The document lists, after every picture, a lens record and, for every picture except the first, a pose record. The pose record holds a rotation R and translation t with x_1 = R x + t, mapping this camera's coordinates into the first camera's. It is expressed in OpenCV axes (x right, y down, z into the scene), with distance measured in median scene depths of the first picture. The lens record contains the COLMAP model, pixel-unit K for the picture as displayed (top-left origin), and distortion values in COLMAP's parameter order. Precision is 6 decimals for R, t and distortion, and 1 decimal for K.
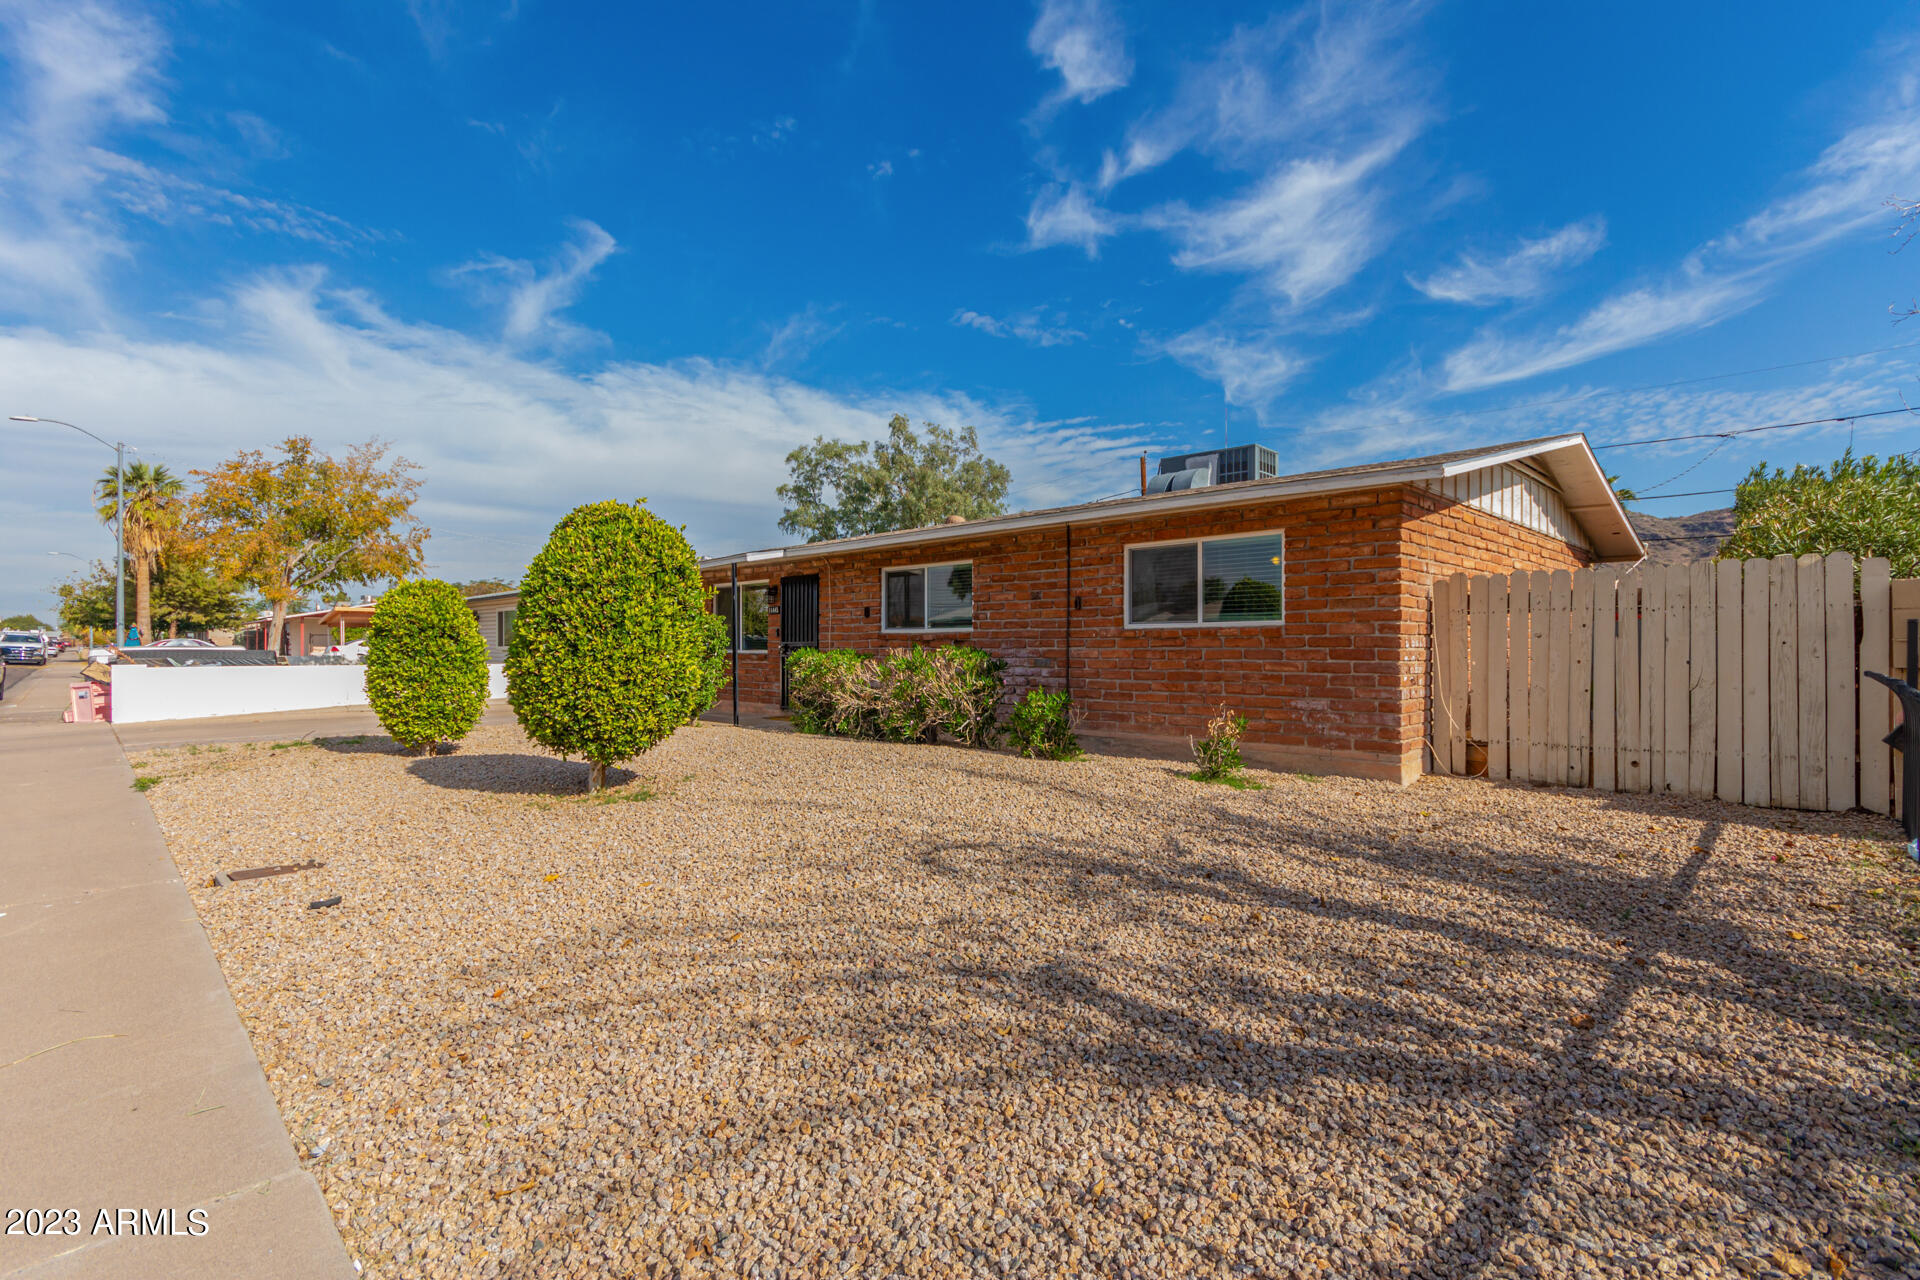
lens RADIAL K [[857.9, 0, 966.8], [0, 857.9, 641.5], [0, 0, 1]] dist [-0.012119, 0.000166]
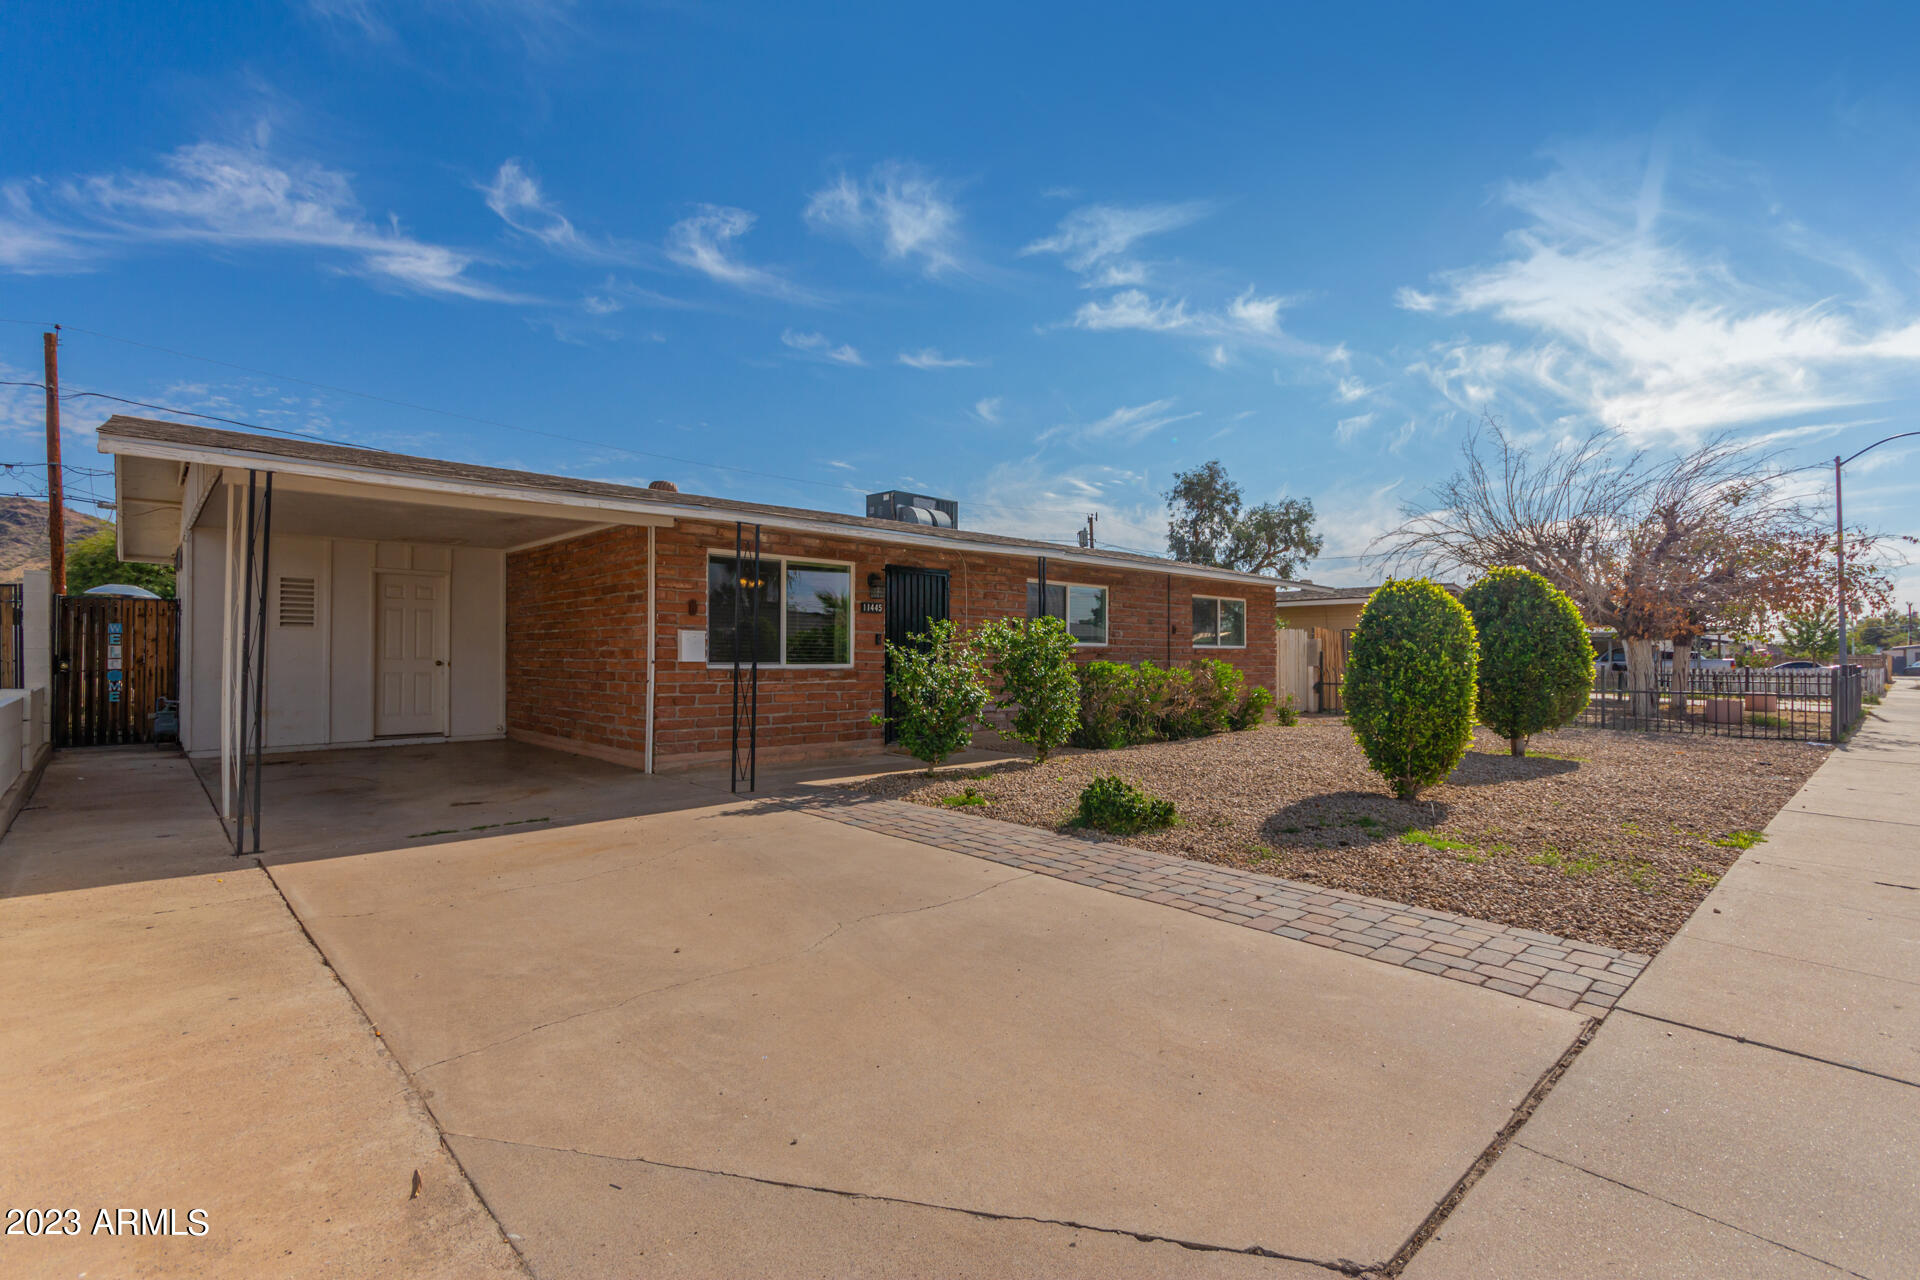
lens RADIAL K [[938.6, 0, 1011.5], [0, 938.6, 643.5], [0, 0, 1]] dist [0.003423, -0.000102]
pose [[0.019555, 0.019691, 0.999615, -0.958484], [-0.007129, 0.999783, -0.019555, 0.007456], [-0.999783, -0.006743, 0.019691, 0.820661]]
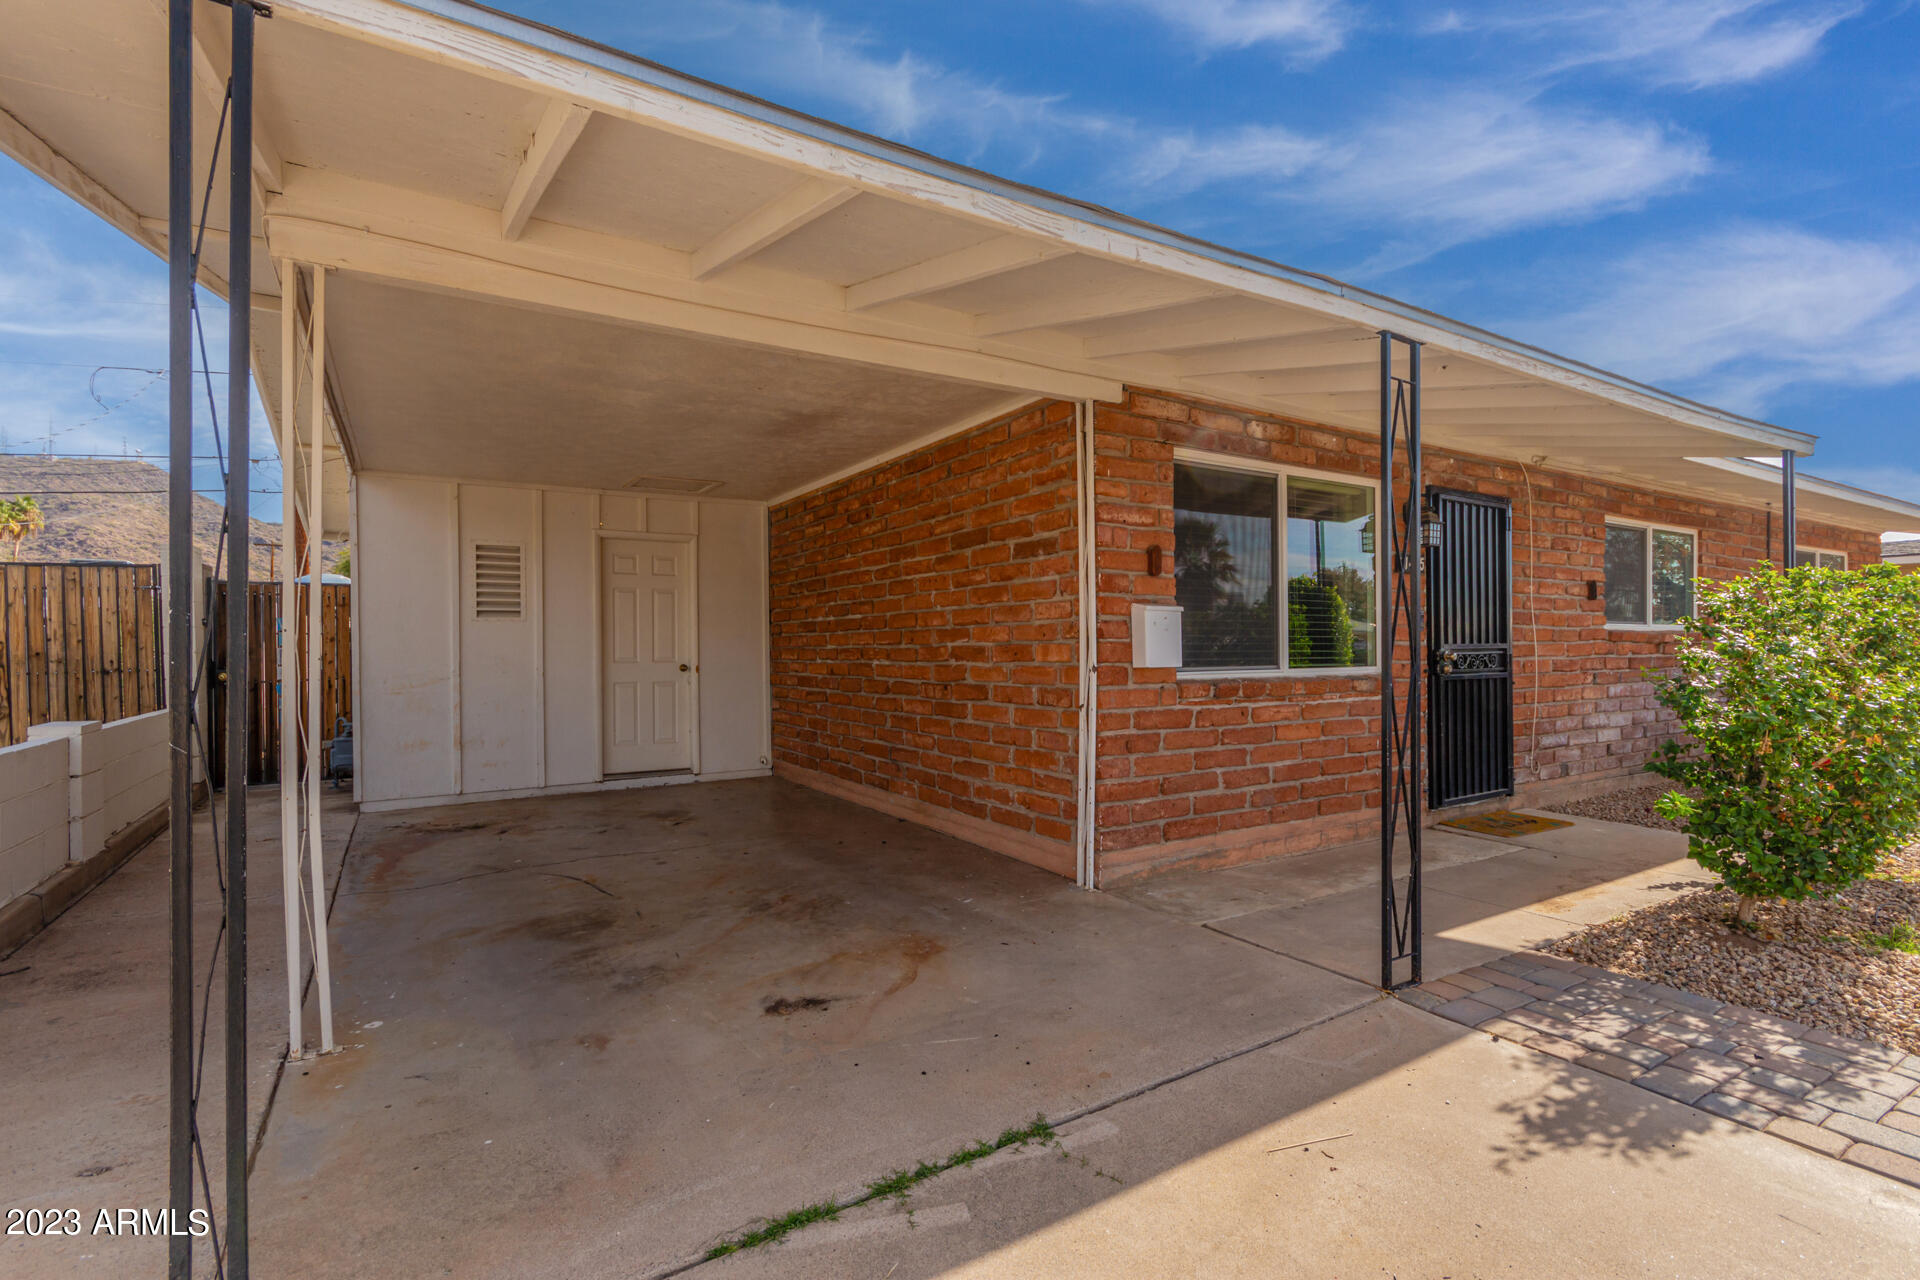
lens RADIAL K [[857.9, 0, 958.4], [0, 857.9, 648.9], [0, 0, 1]] dist [-0.012119, 0.000166]
pose [[0.218361, 0.004714, 0.975857, -0.654451], [0.002464, 0.999982, -0.005382, 0.004338], [-0.975865, 0.003580, 0.218346, 1.034885]]
